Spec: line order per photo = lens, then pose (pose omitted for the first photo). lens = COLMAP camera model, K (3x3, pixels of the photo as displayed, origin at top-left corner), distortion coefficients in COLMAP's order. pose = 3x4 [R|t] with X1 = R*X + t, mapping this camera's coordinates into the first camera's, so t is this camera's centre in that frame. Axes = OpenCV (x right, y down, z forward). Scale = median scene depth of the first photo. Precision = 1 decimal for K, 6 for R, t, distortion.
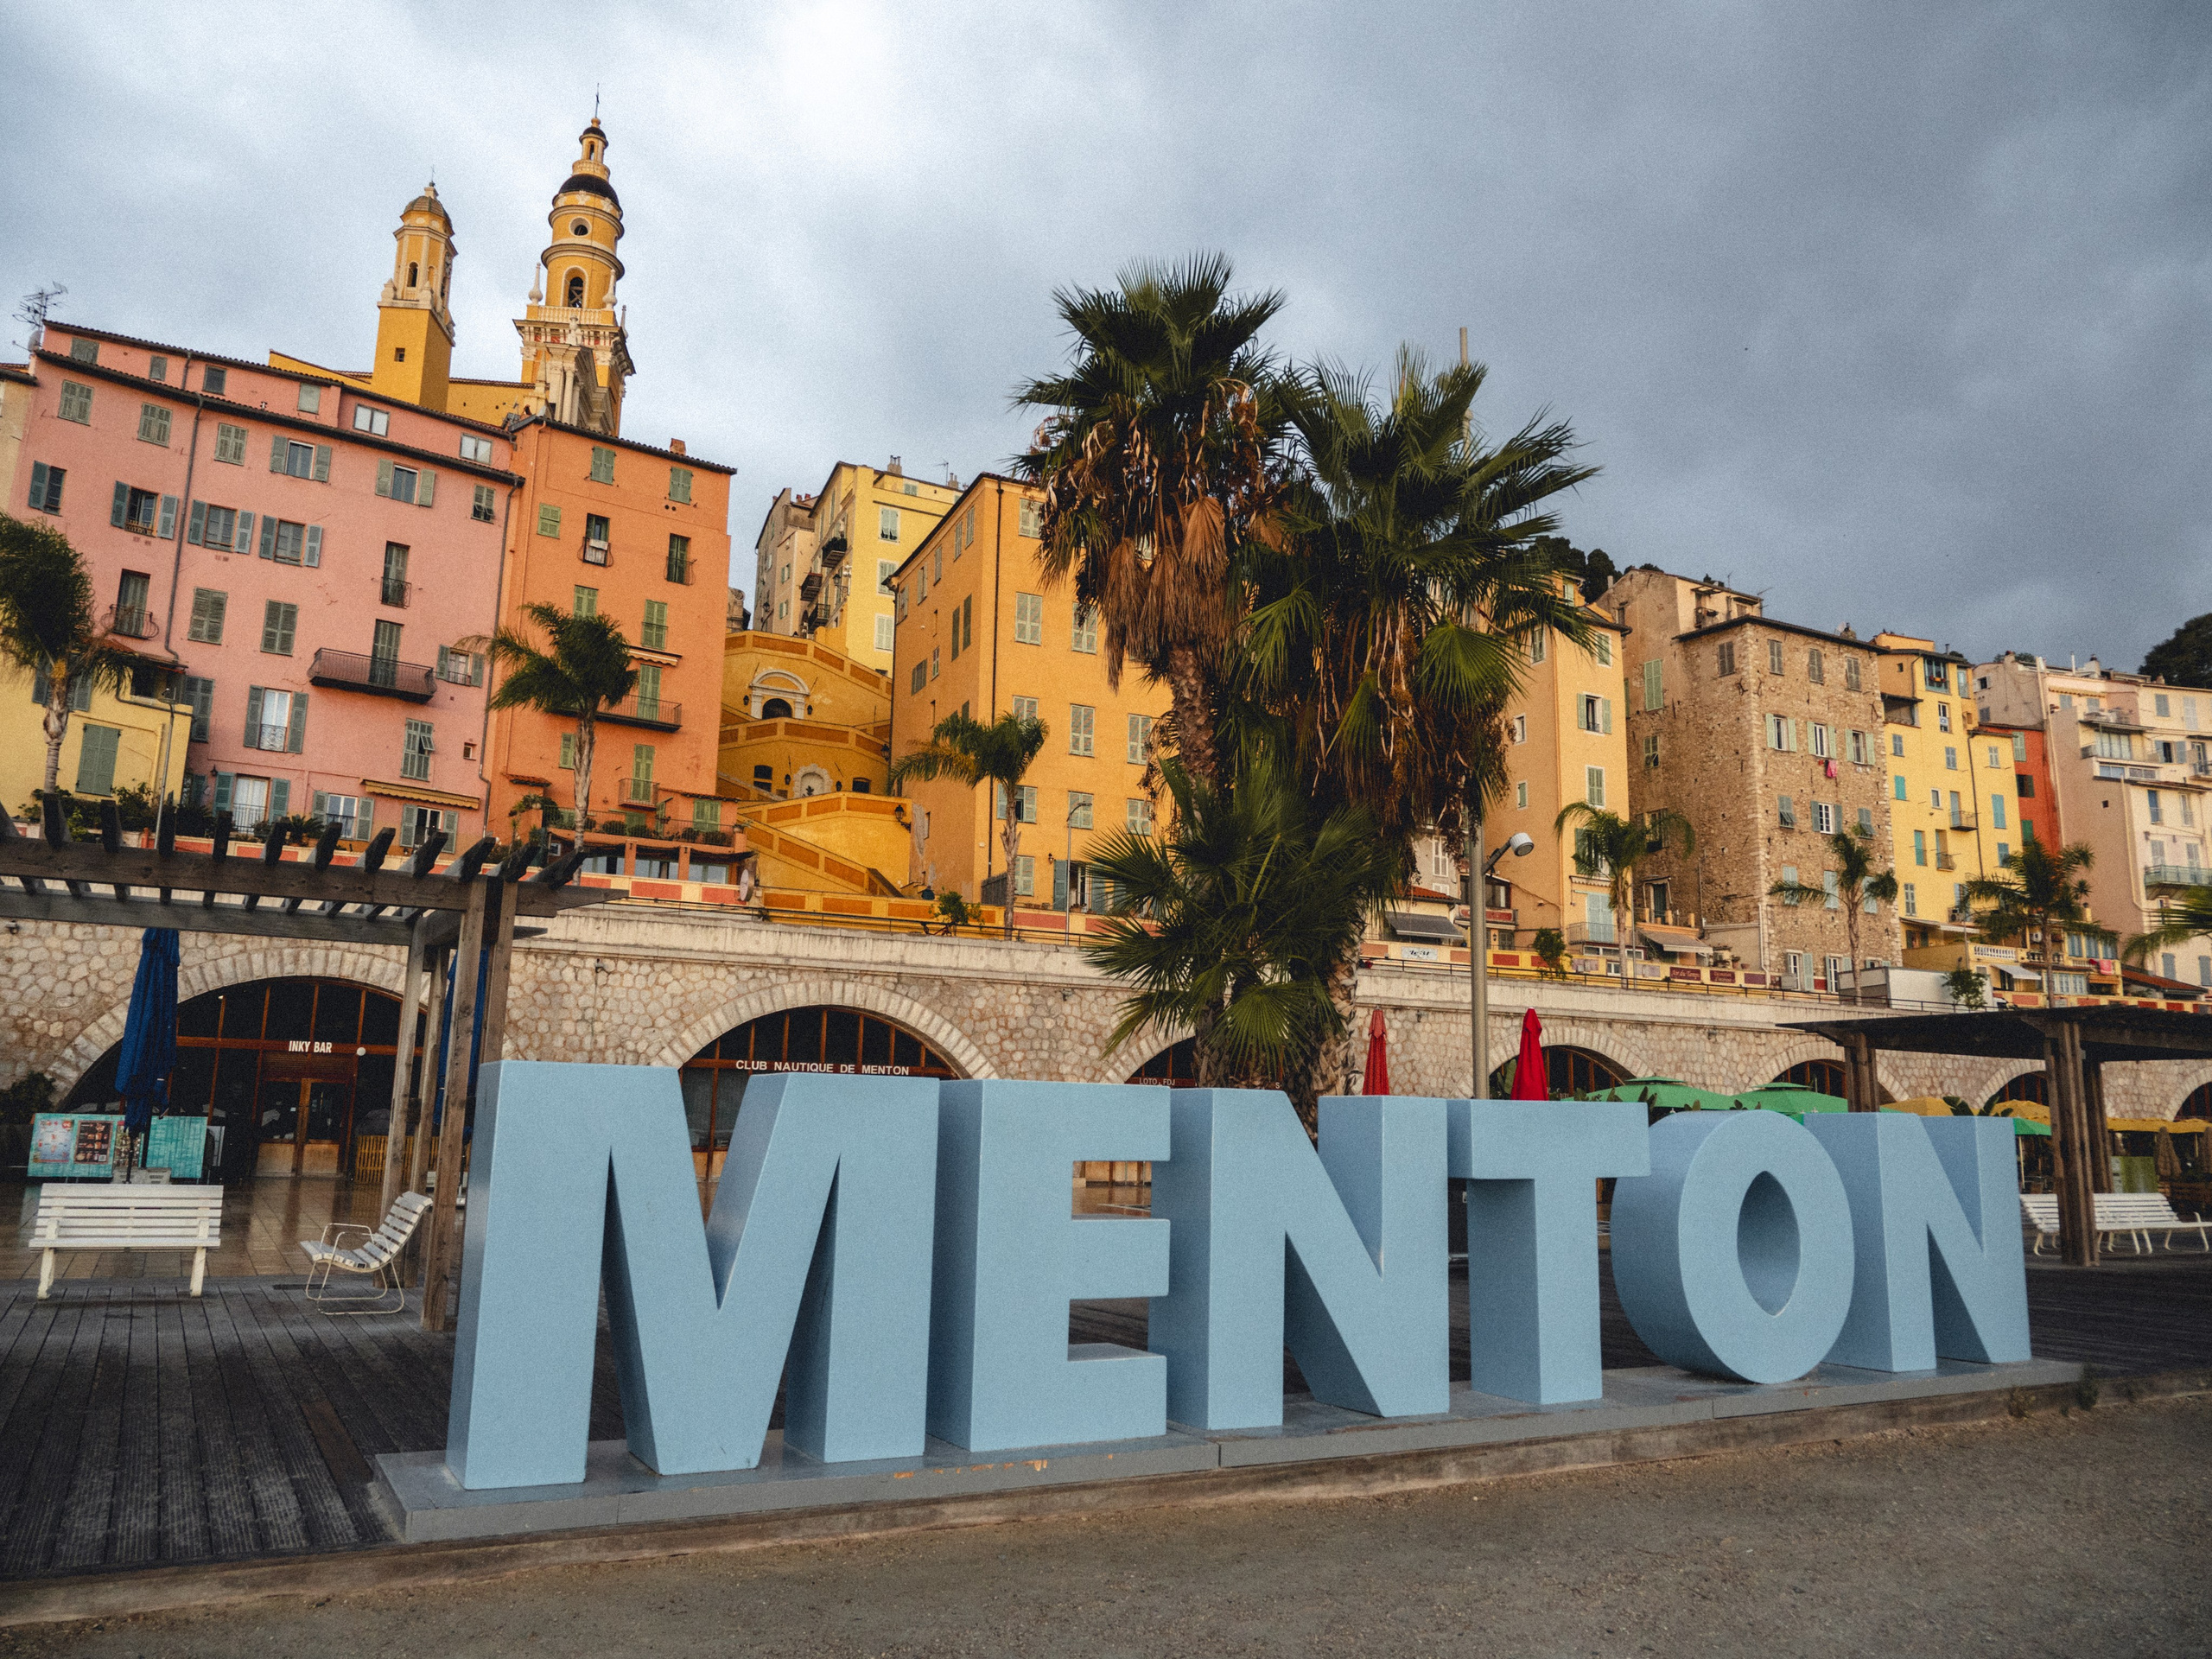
lens RADIAL K [[1616.6, 0, 1100.7], [0, 1616.6, 812.3], [0, 0, 1]] dist [-0.032003, 0.011126]
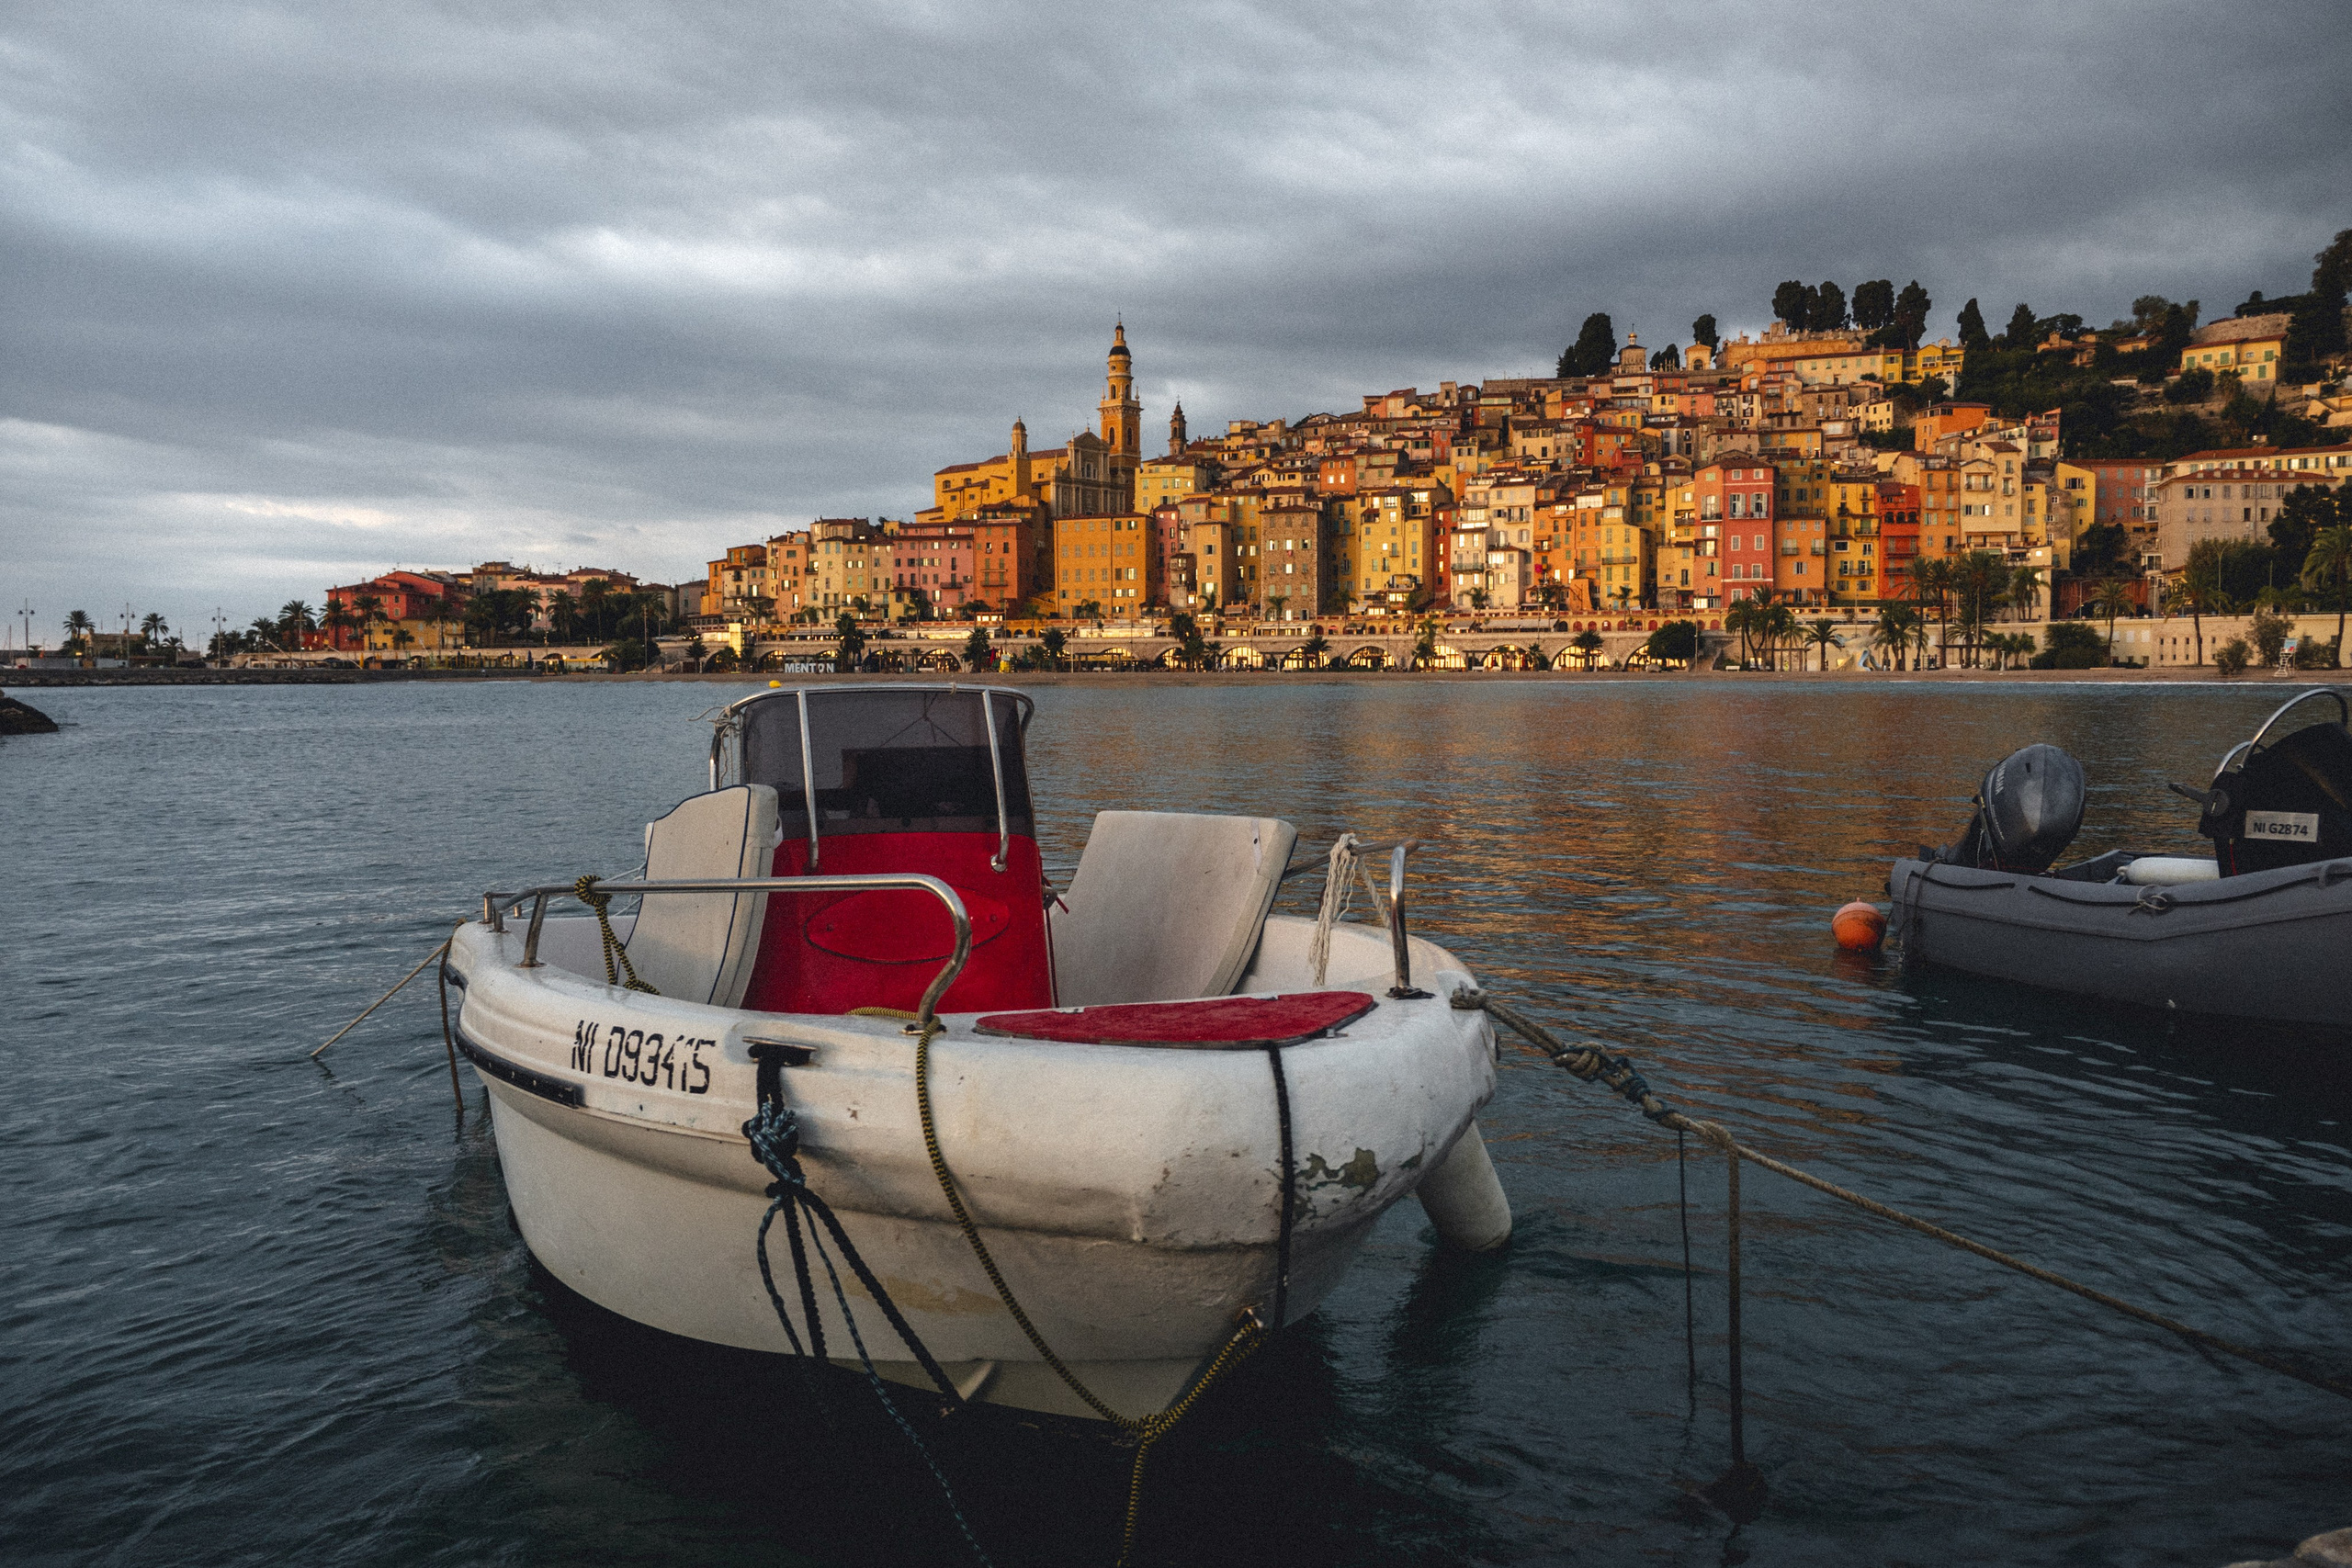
lens RADIAL K [[1601.8, 0, 1173.2], [0, 1601.8, 740.3], [0, 0, 1]] dist [-0.018216, 0.000214]
pose [[0.686699, 0.008549, -0.726891, 4.098515], [0.157103, 0.974555, 0.159878, -0.330633], [0.709763, -0.223985, 0.667883, -2.239503]]
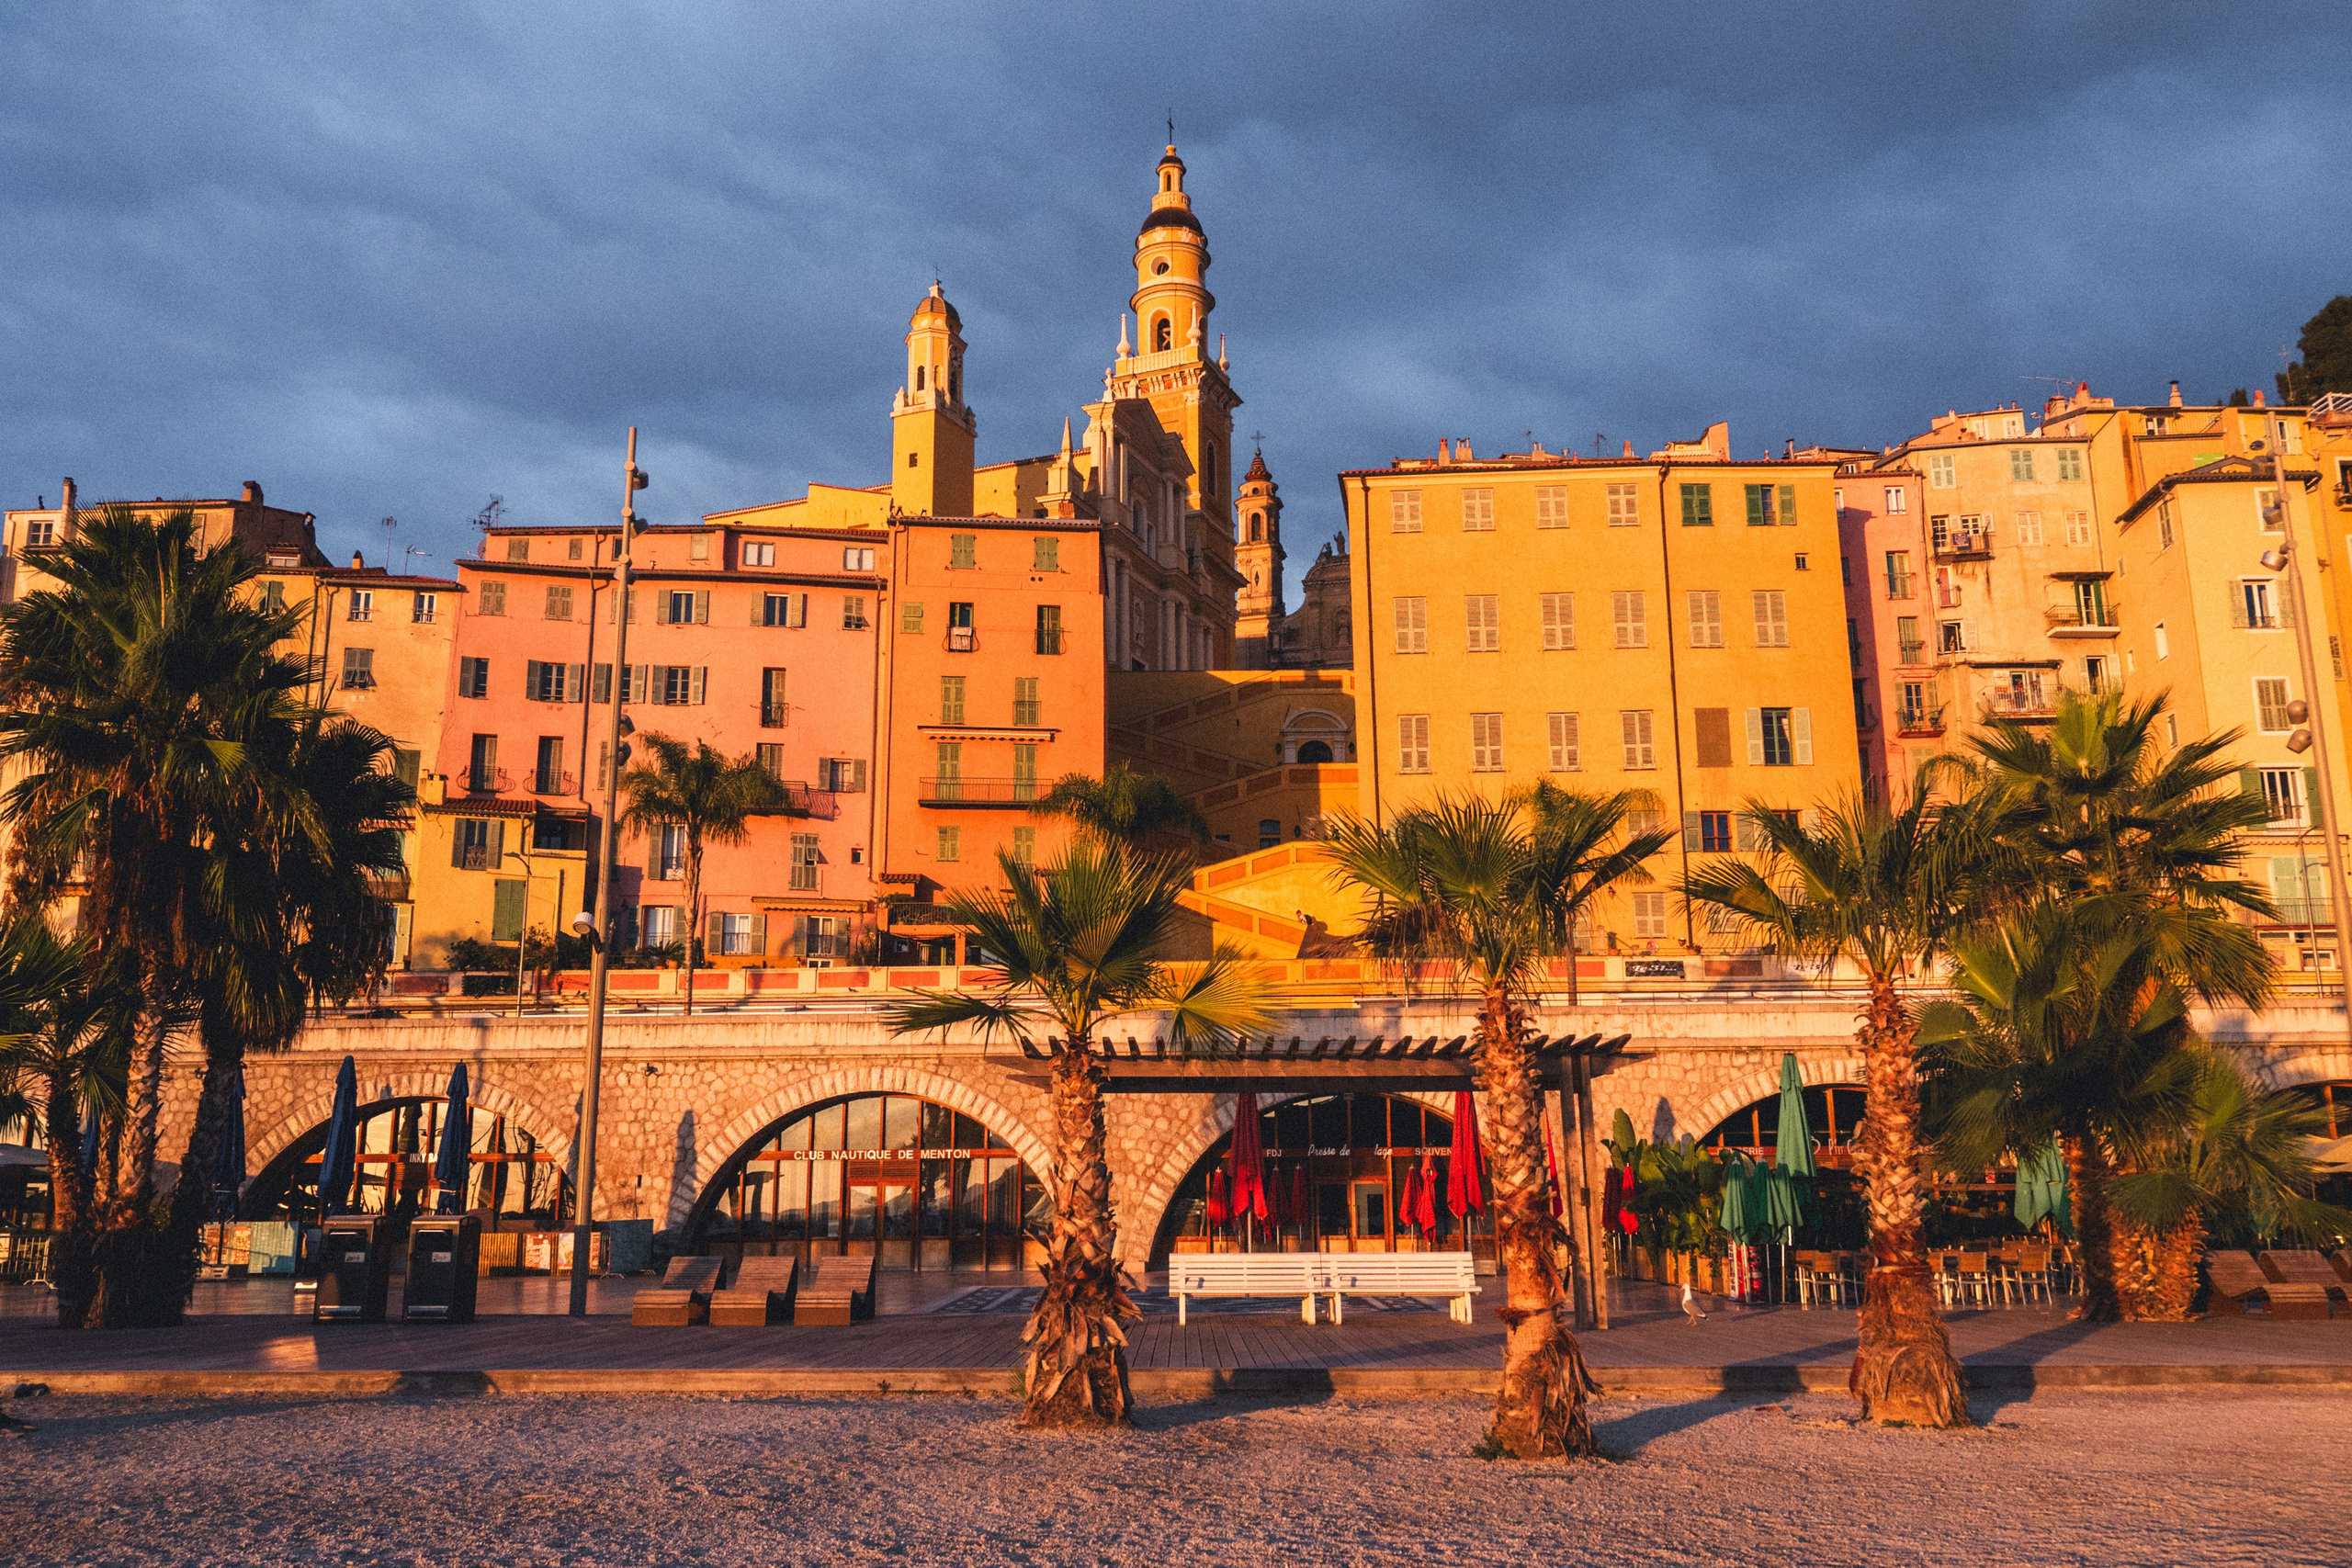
lens RADIAL K [[1936.9, 0, 1176.8], [0, 1936.9, 763.0], [0, 0, 1]] dist [0.005304, -0.005045]
pose [[0.864691, -0.140095, -0.482373, 0.419153], [0.119876, 0.990125, -0.072675, 0.018807], [0.487791, 0.005016, 0.872946, 0.026940]]
